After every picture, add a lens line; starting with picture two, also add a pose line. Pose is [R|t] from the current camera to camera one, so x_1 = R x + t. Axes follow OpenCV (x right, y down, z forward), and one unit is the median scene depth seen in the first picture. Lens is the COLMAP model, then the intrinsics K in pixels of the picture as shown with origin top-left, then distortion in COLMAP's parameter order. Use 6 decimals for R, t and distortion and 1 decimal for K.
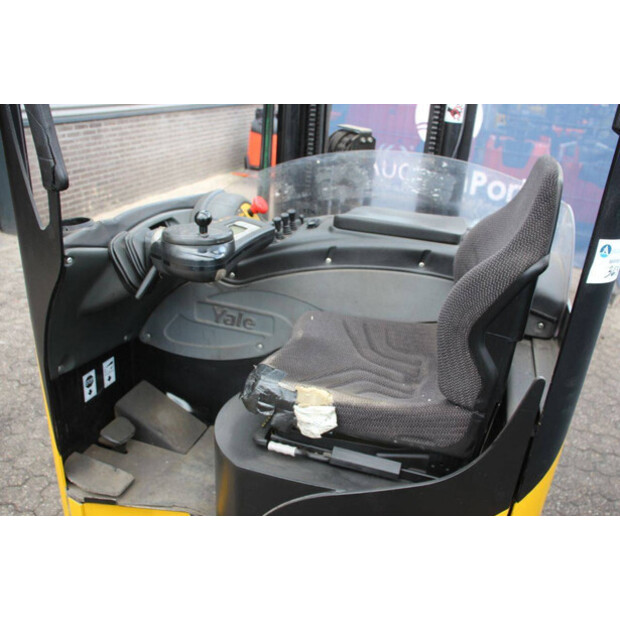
lens RADIAL K [[552.1, 0, 314.9], [0, 552.1, 310.2], [0, 0, 1]] dist [-0.137250, 0.133724]
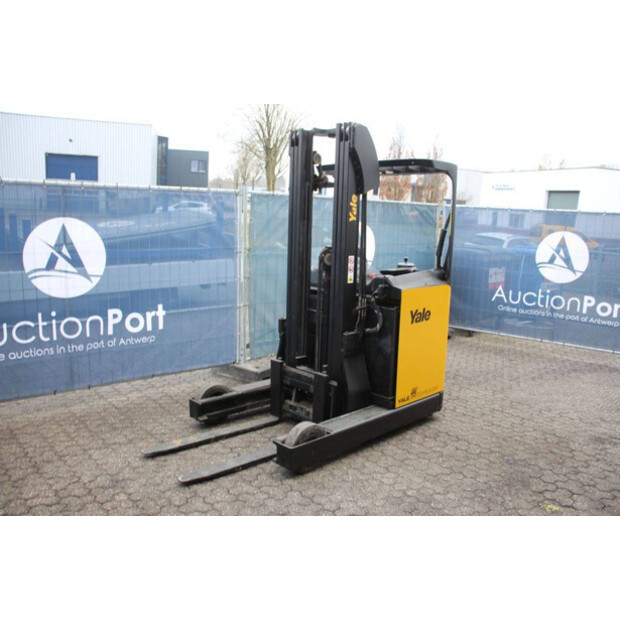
lens RADIAL K [[537.9, 0, 314.4], [0, 537.9, 306.7], [0, 0, 1]] dist [-0.129738, 0.094411]
pose [[-0.872853, -0.168540, 0.457955, -1.125254], [0.118163, 0.837536, 0.533452, -1.564553], [-0.473462, 0.519738, -0.711130, 3.235246]]
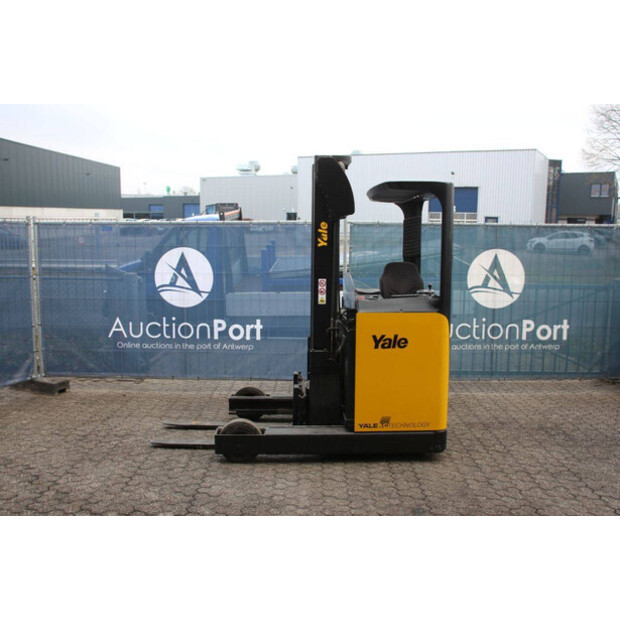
lens RADIAL K [[587.8, 0, 313.7], [0, 587.8, 307.2], [0, 0, 1]] dist [-0.072249, 0.000000]
pose [[-0.338270, -0.168019, 0.925928, -2.845256], [0.361038, 0.885467, 0.292575, -1.150954], [-0.869037, 0.433265, -0.238866, 2.032995]]
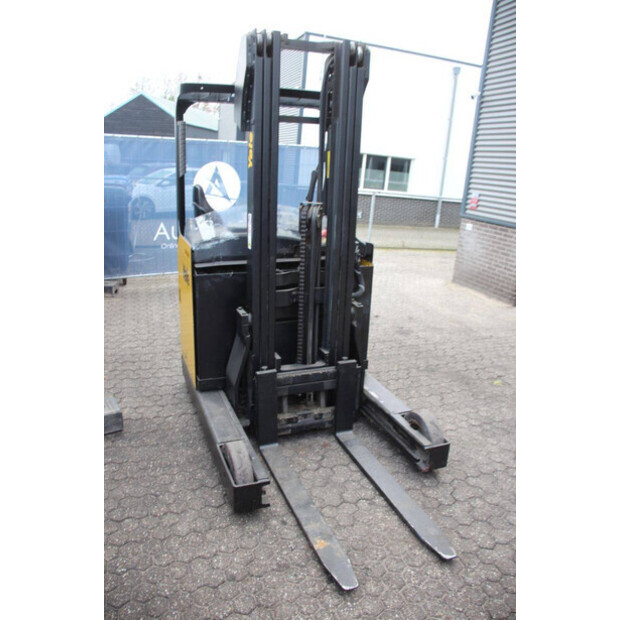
lens RADIAL K [[509.8, 0, 310.2], [0, 509.8, 312.9], [0, 0, 1]] dist [-0.168306, 0.143861]
pose [[-0.772358, 0.091874, -0.628508, 1.326104], [-0.342782, 0.772747, 0.534194, -1.082939], [0.534756, 0.628030, -0.565345, 2.488283]]
